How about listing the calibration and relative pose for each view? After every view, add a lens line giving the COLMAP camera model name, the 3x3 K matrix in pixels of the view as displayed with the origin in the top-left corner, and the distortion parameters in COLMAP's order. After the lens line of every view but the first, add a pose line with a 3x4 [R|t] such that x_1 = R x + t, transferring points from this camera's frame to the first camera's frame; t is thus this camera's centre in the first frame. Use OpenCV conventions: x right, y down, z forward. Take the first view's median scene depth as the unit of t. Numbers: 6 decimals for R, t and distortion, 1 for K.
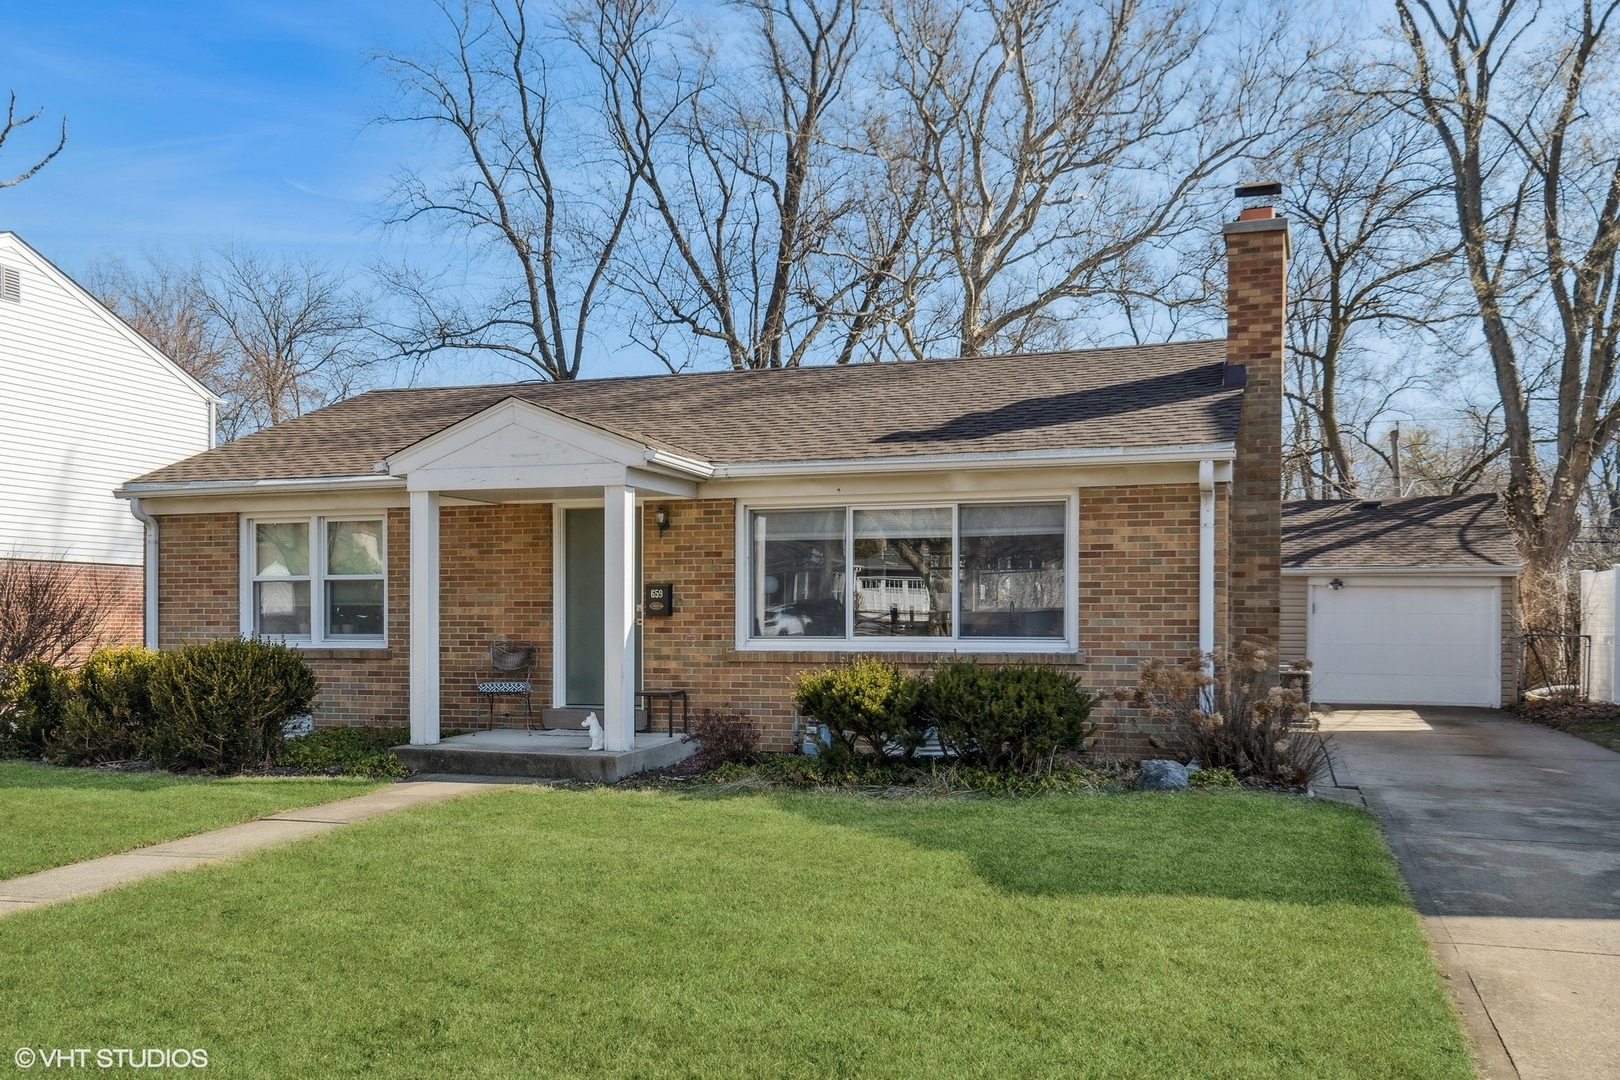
lens RADIAL K [[1403.5, 0, 808.8], [0, 1403.5, 554.7], [0, 0, 1]] dist [0.034424, 0.003639]
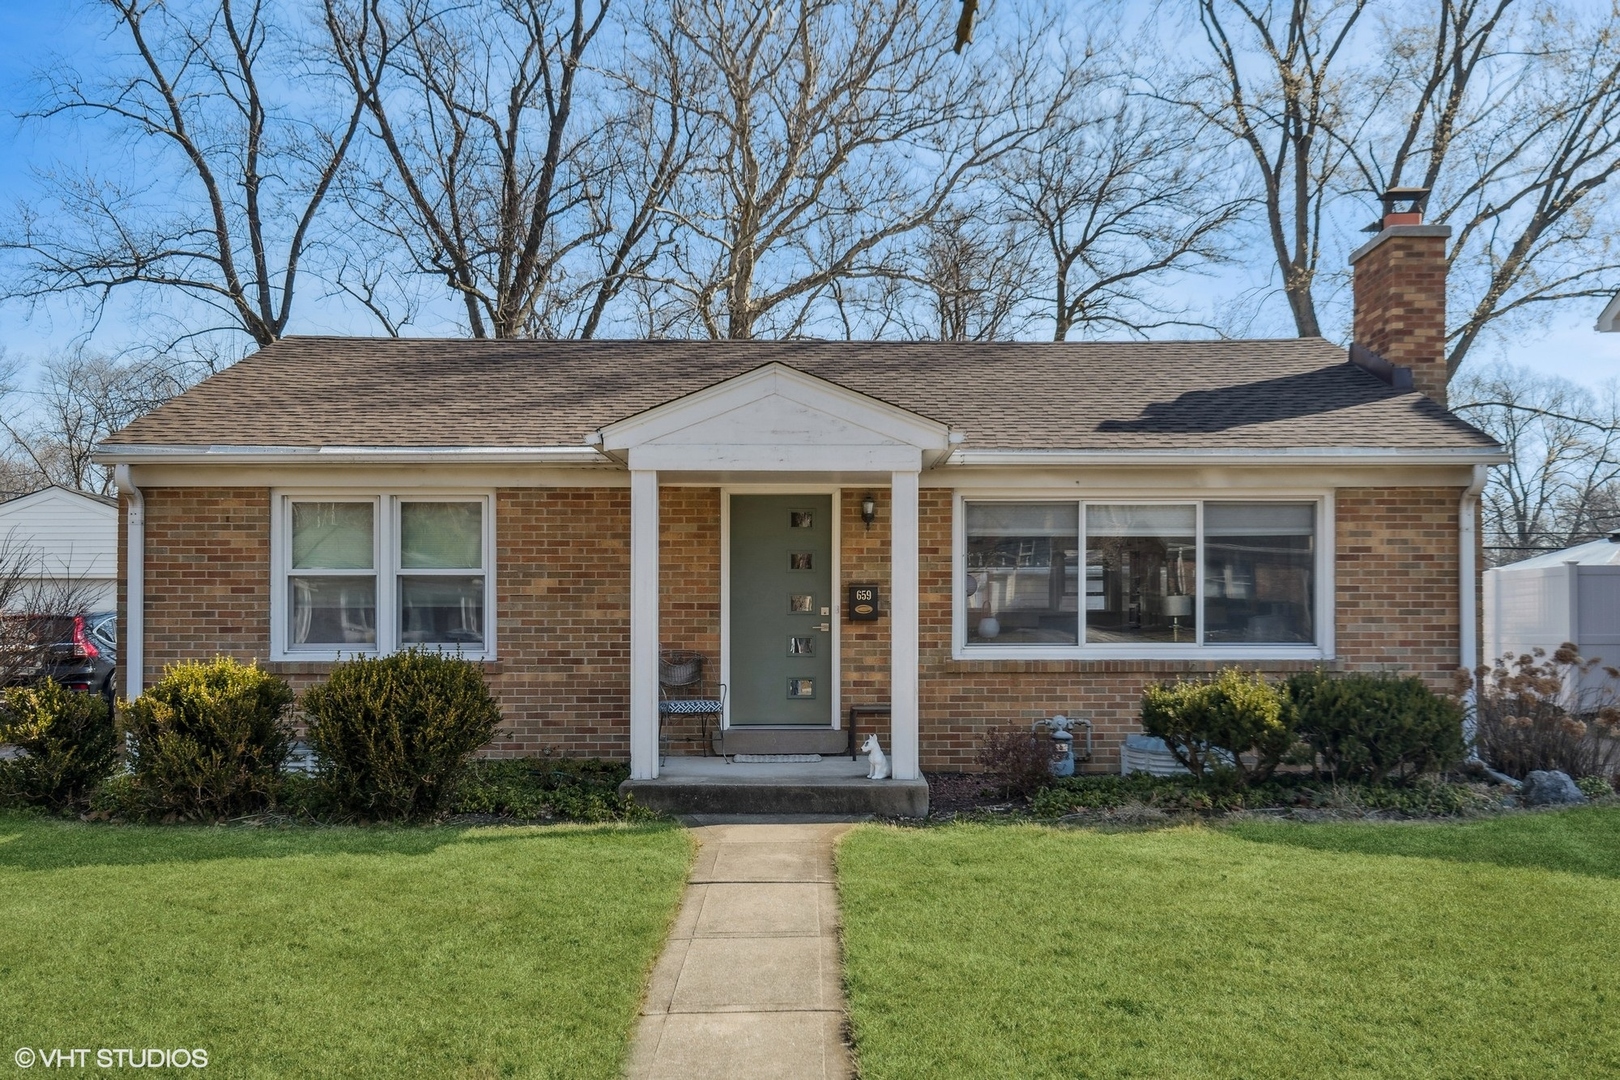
lens RADIAL K [[1501.9, 0, 810.1], [0, 1501.9, 533.8], [0, 0, 1]] dist [0.030591, 0.000000]
pose [[0.941869, 0.017030, 0.335549, -0.452820], [-0.015008, 0.999850, -0.008619, -0.001605], [-0.335646, 0.003082, 0.941983, 0.135089]]
